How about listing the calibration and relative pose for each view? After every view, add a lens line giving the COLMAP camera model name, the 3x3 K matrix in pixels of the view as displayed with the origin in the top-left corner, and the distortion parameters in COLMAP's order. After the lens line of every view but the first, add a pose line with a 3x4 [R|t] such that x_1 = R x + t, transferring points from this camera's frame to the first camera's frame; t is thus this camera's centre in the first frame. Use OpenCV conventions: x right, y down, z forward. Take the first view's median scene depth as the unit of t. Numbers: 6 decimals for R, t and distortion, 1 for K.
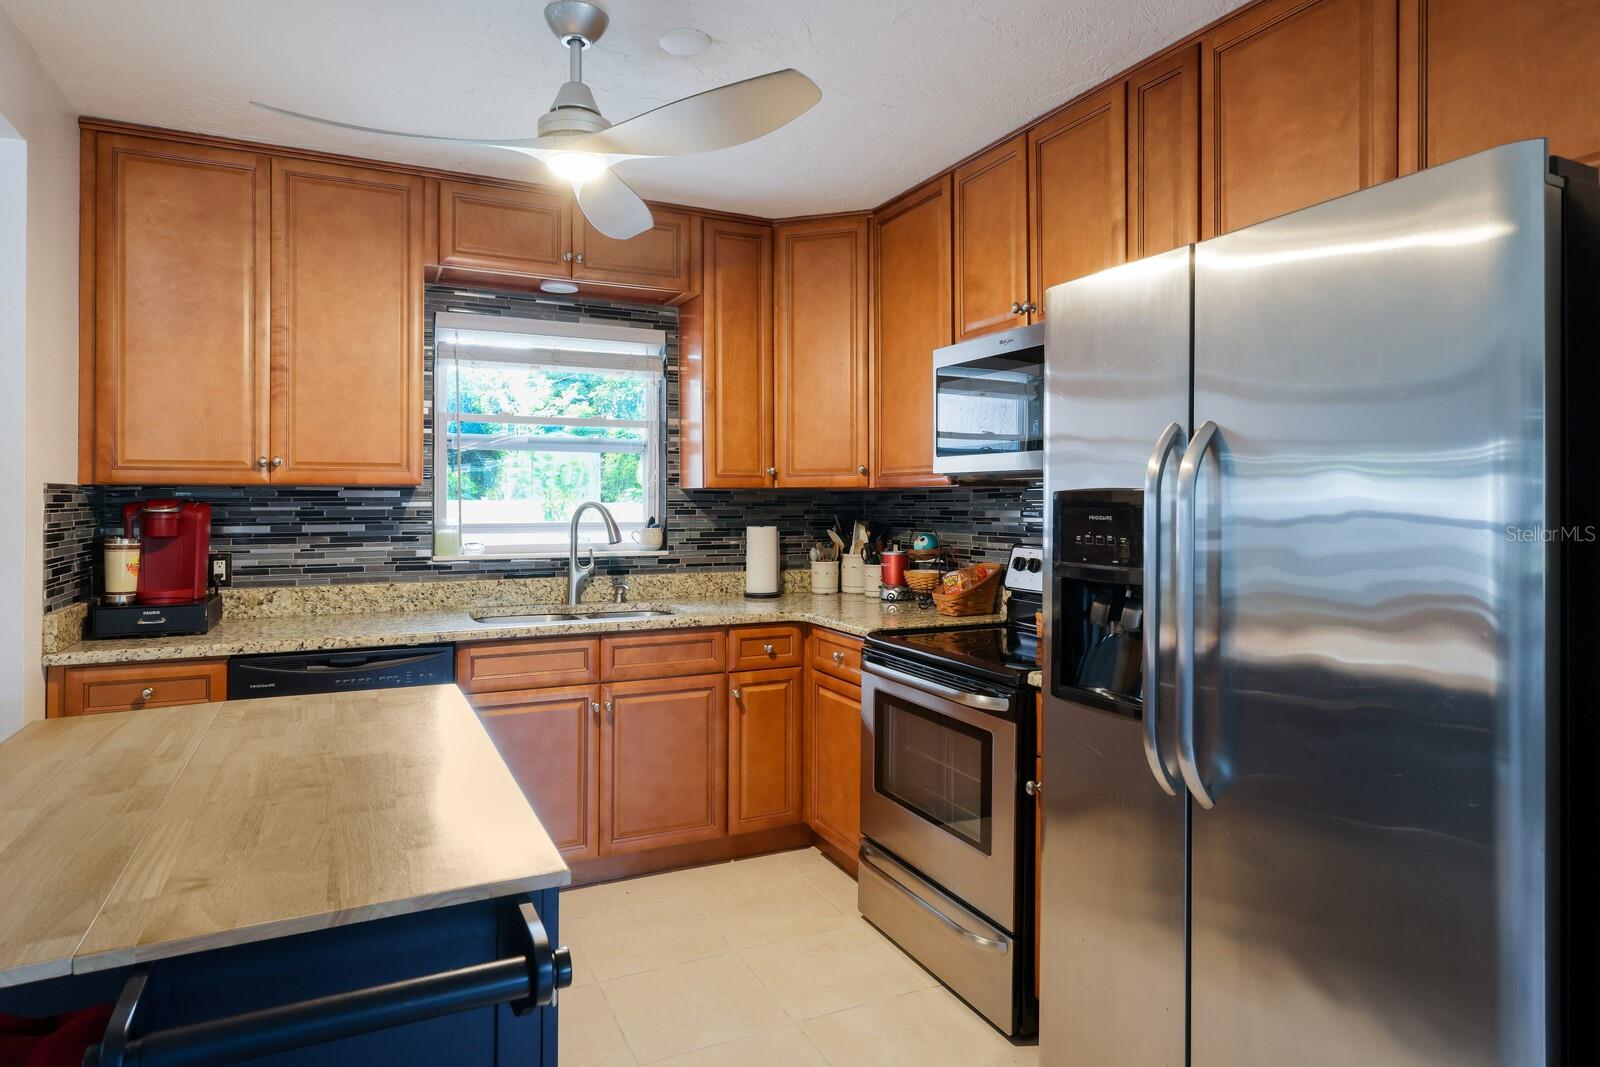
lens RADIAL K [[917.5, 0, 796.2], [0, 917.5, 495.5], [0, 0, 1]] dist [-0.001398, -0.000027]
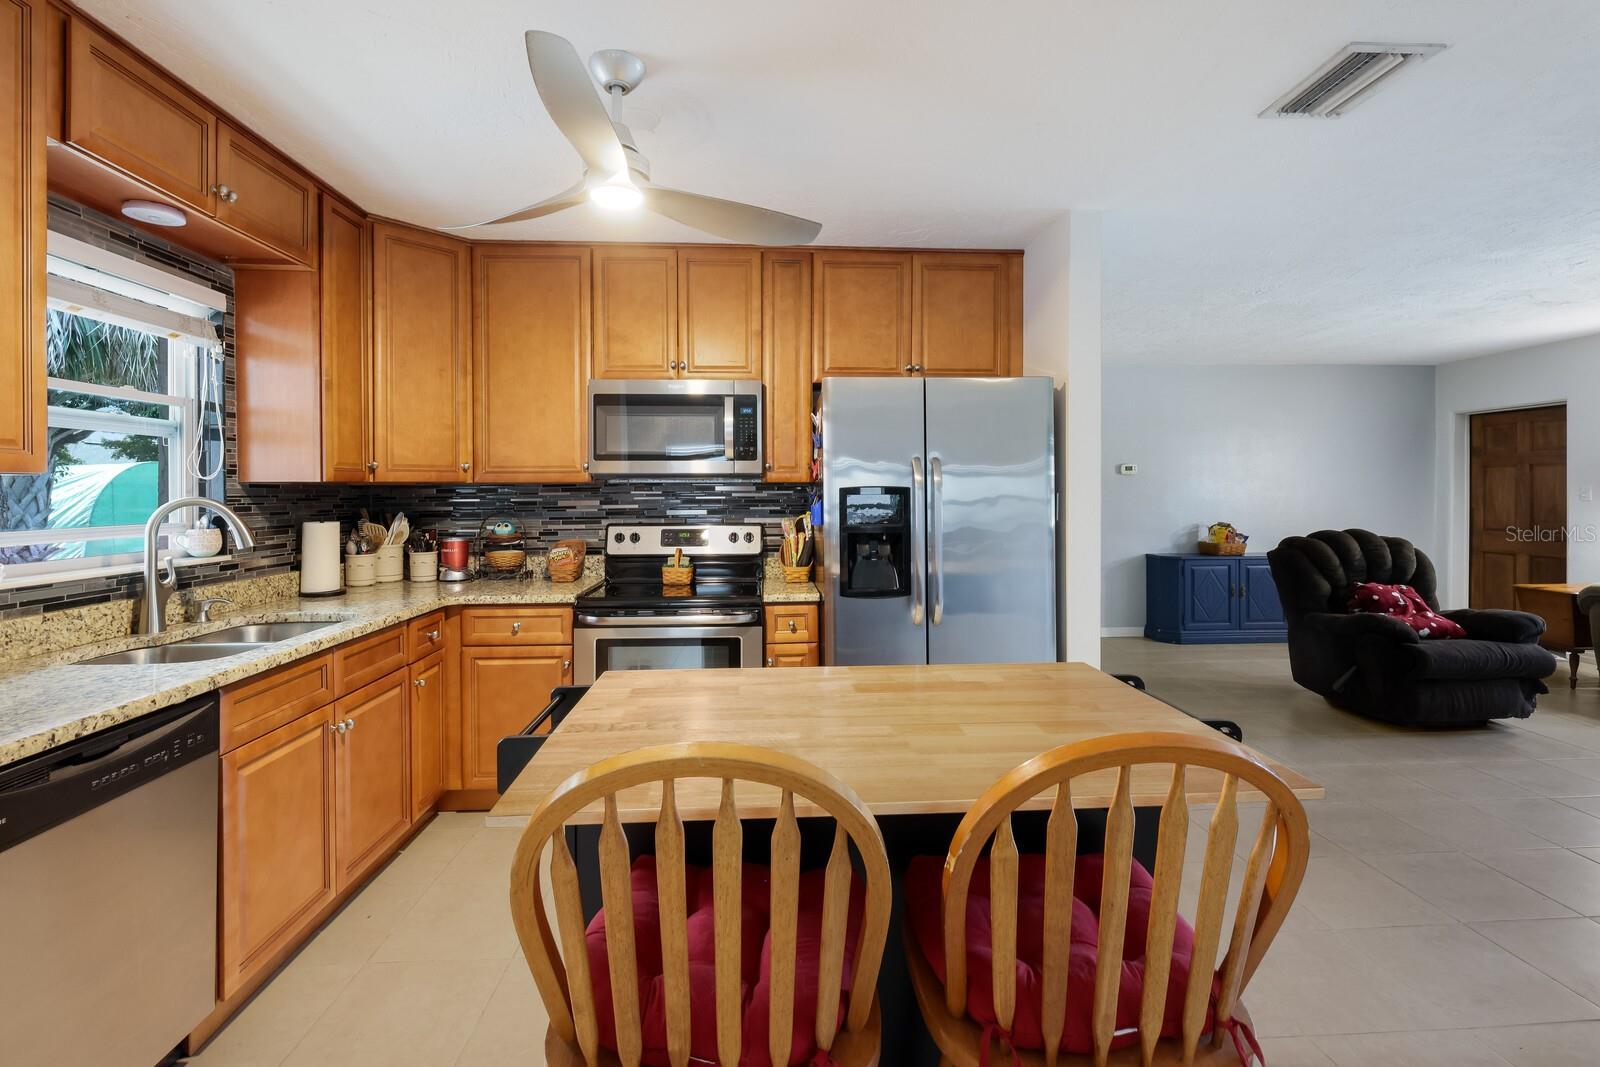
lens RADIAL K [[731.7, 0, 803.2], [0, 731.7, 489.8], [0, 0, 1]] dist [0.003665, 0.000259]
pose [[0.381565, -0.001723, 0.924341, -0.597722], [-0.000621, 0.999998, 0.002120, -0.001911], [-0.924342, -0.001382, 0.381563, 0.265925]]
